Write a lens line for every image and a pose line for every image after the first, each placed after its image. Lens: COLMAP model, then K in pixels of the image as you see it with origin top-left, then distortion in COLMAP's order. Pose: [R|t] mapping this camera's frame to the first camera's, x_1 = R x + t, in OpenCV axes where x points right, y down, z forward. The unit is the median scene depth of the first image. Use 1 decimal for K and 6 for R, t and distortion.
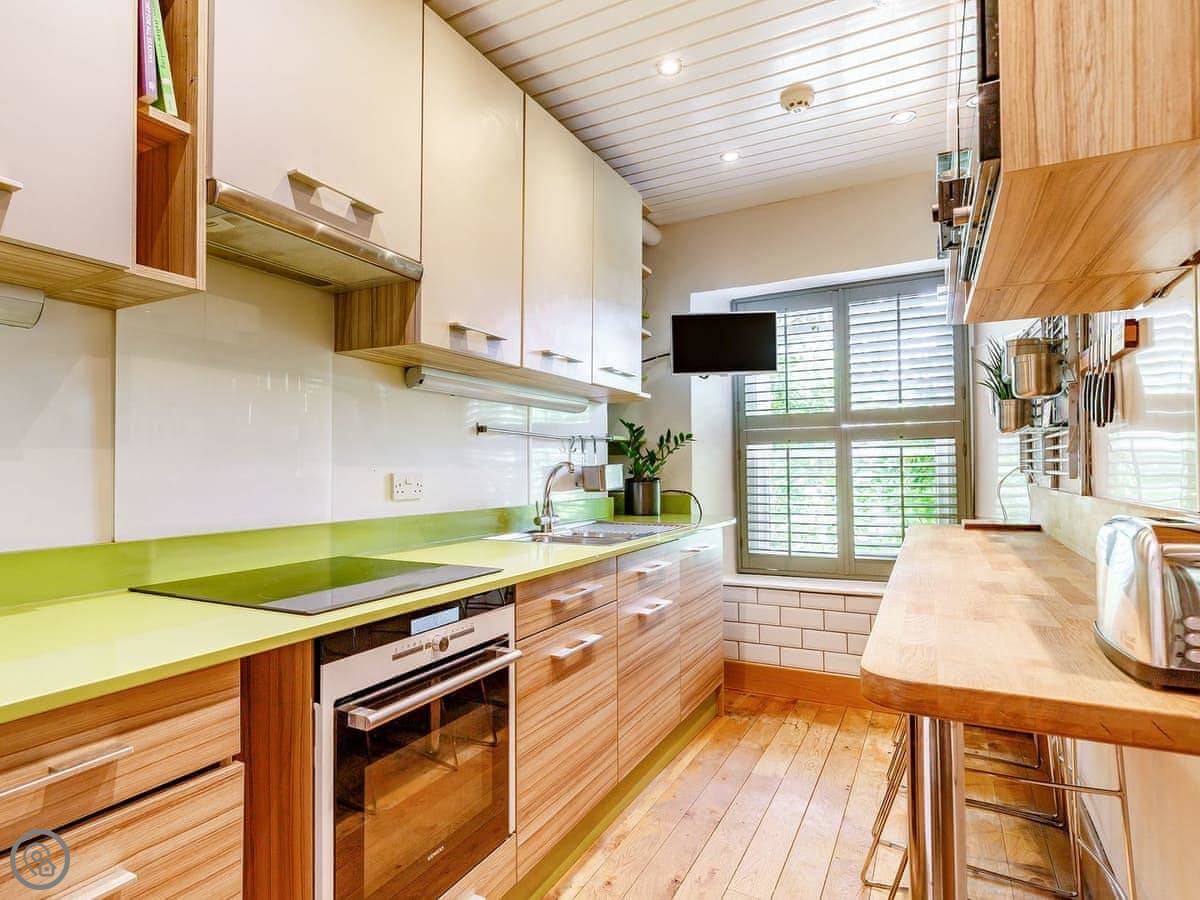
lens RADIAL K [[726.6, 0, 606.4], [0, 726.6, 463.8], [0, 0, 1]] dist [-0.002011, -0.000428]
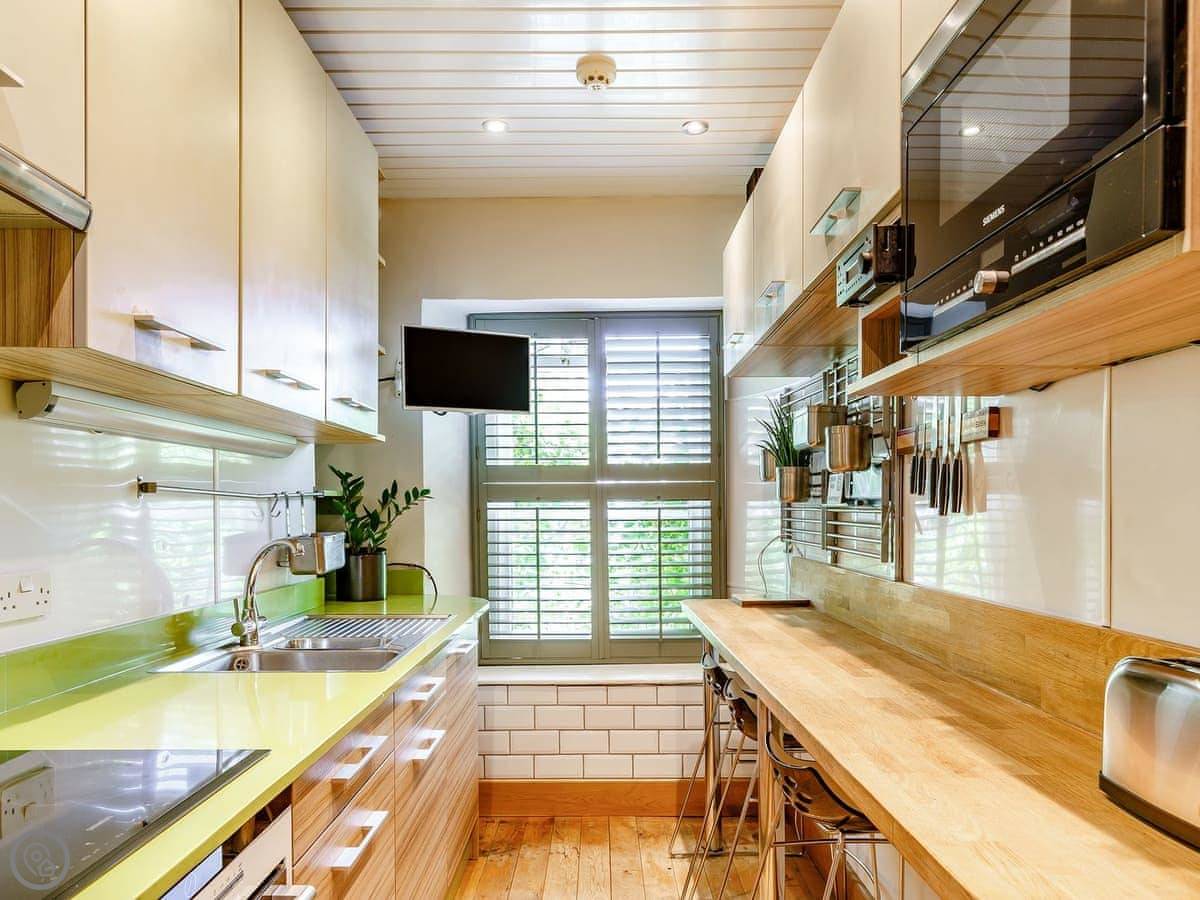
lens RADIAL K [[820.6, 0, 598.0], [0, 820.6, 523.4], [0, 0, 1]] dist [0.006013, 0.002041]
pose [[0.878379, 0.003883, 0.477950, -0.135733], [-0.025225, 0.998950, 0.038243, -0.043222], [-0.477300, -0.045648, 0.877554, 0.170882]]
